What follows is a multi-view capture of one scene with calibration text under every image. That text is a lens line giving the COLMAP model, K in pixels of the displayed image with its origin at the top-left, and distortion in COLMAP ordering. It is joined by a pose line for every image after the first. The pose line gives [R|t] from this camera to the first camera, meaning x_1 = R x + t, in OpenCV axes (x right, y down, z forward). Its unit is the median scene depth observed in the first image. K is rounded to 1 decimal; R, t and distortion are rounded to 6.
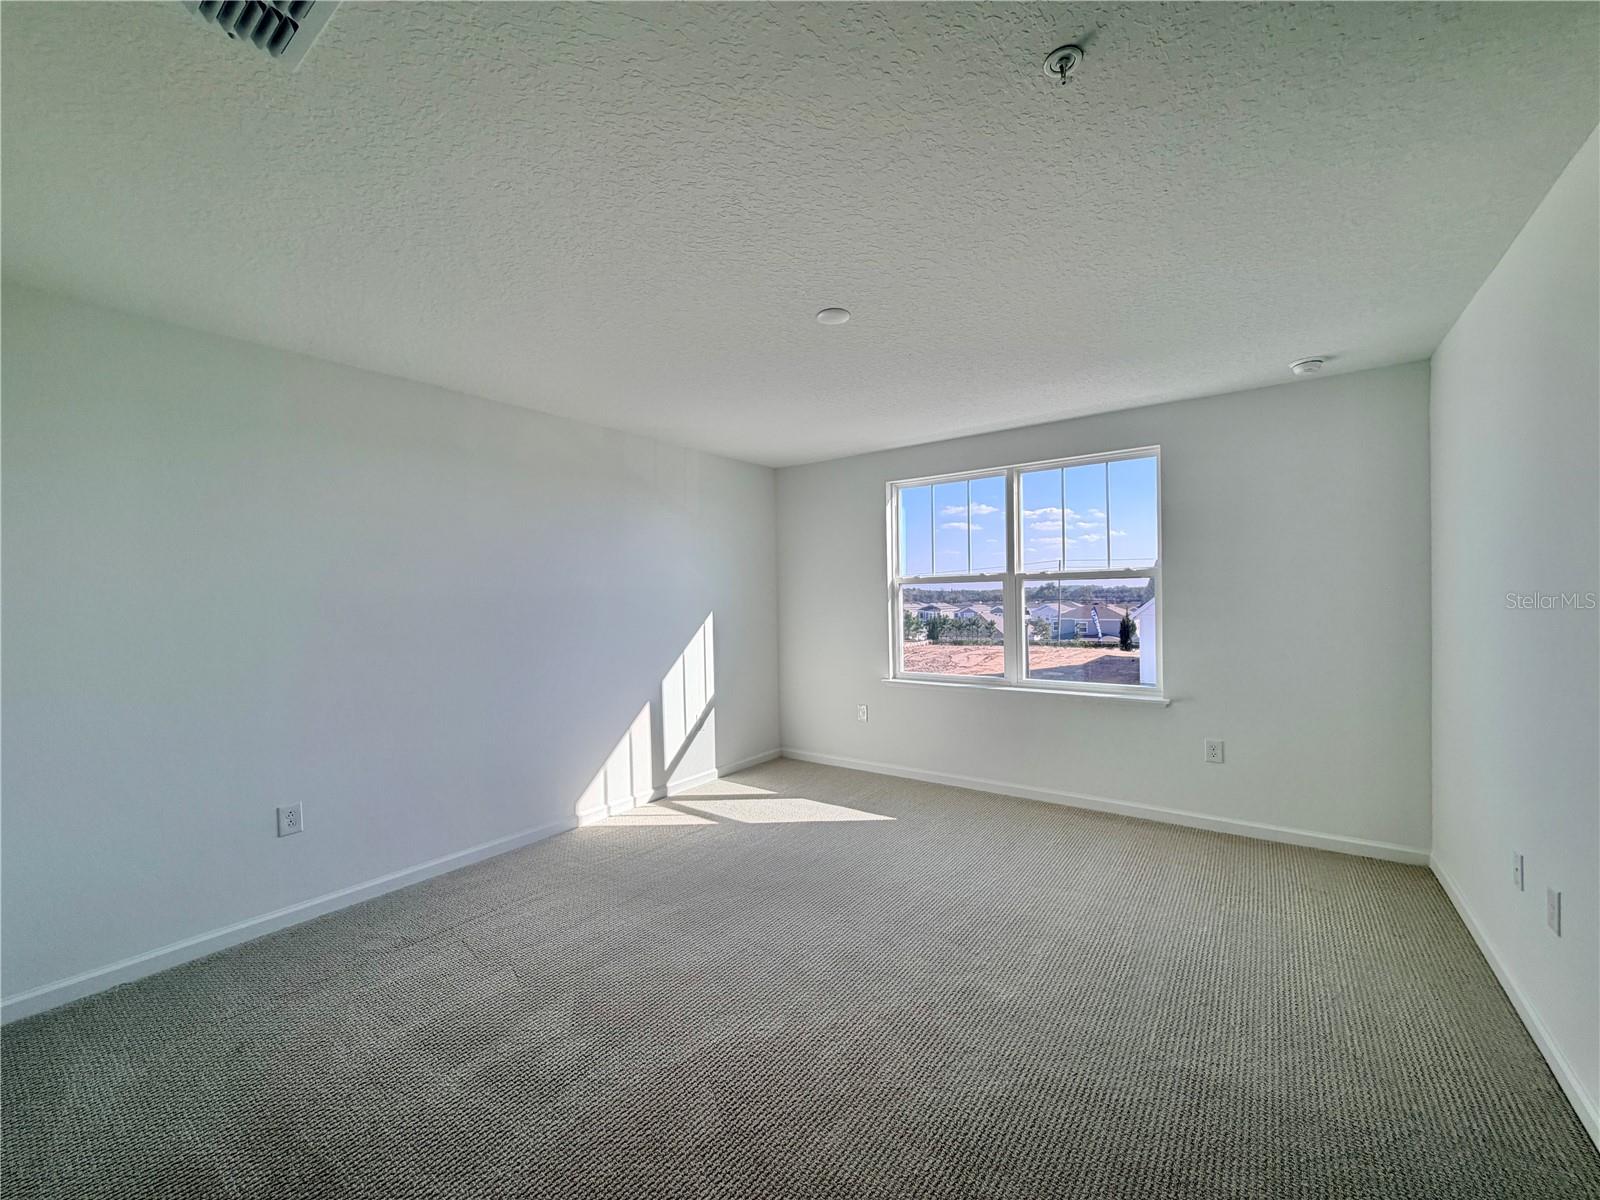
lens RADIAL K [[638.0, 0, 804.0], [0, 638.0, 599.4], [0, 0, 1]] dist [0.001939, 0.000161]
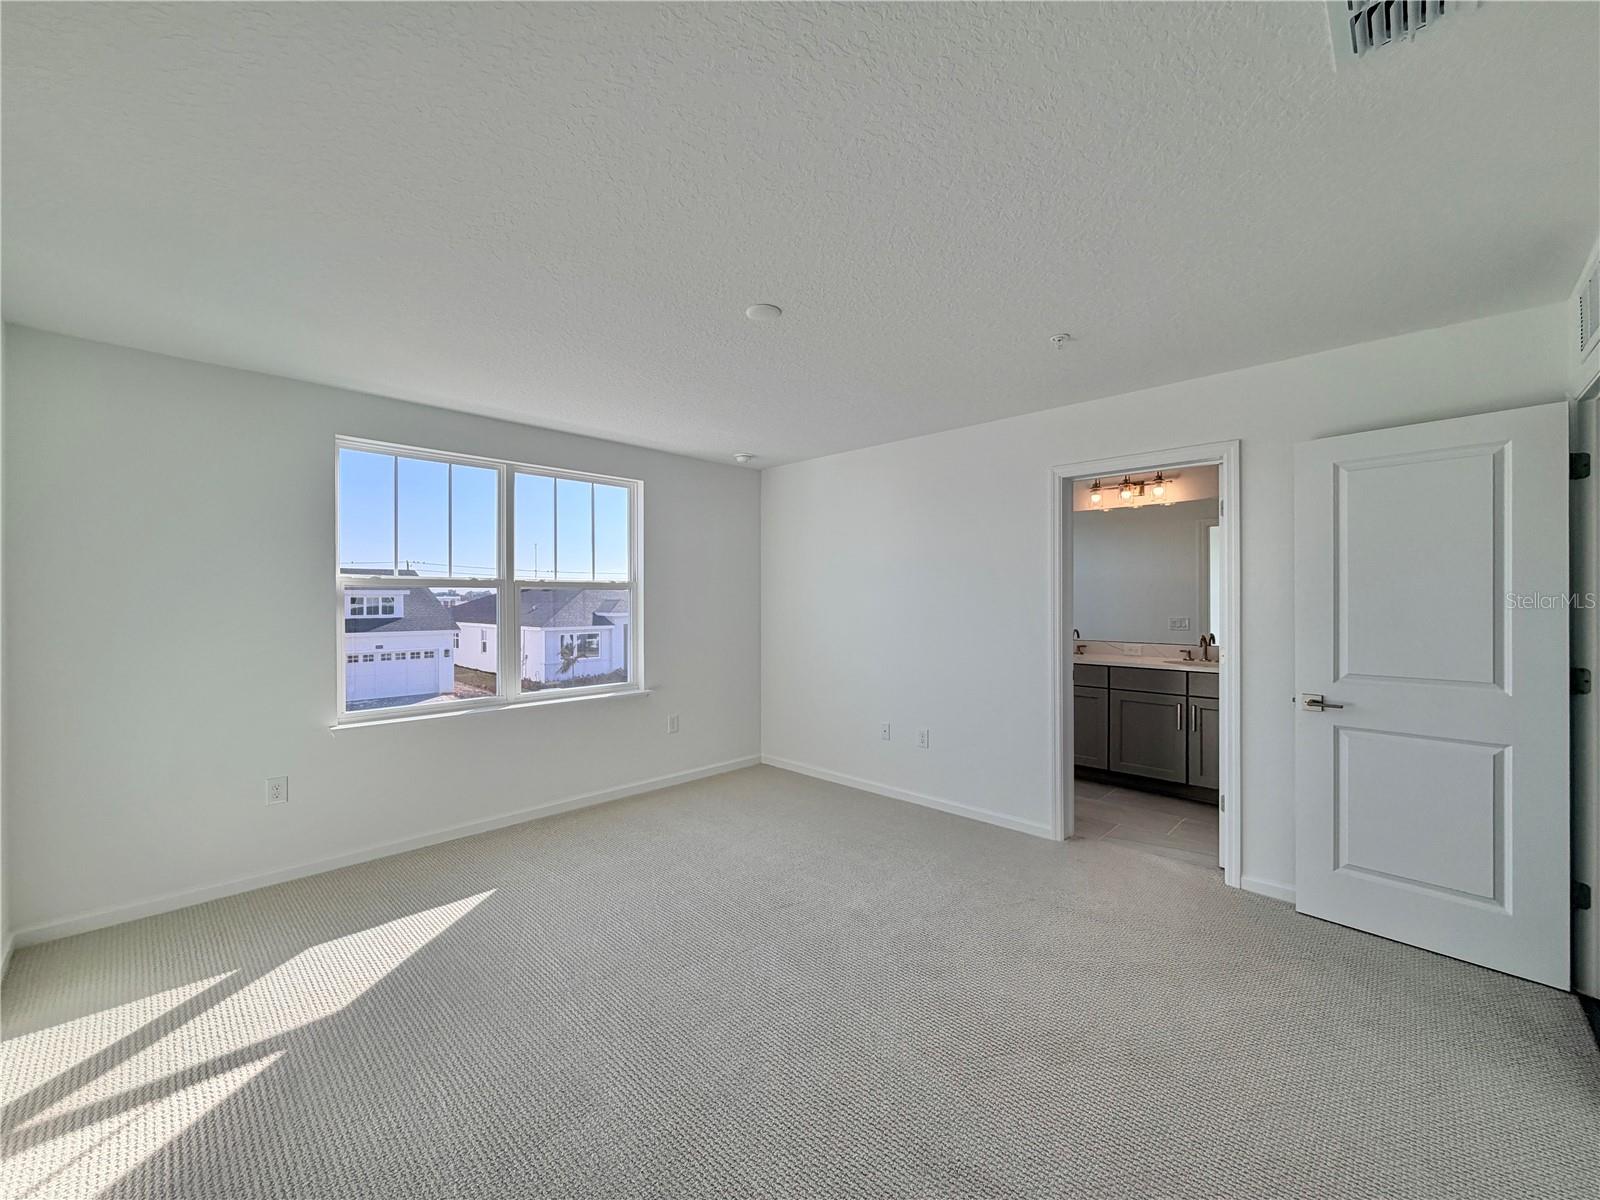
lens RADIAL K [[638.0, 0, 792.7], [0, 638.0, 600.6], [0, 0, 1]] dist [0.001939, 0.000161]
pose [[0.139398, 0.015490, 0.990115, -0.559046], [0.003236, 0.999865, -0.016098, 0.005641], [-0.990231, 0.005448, 0.139329, 0.510172]]
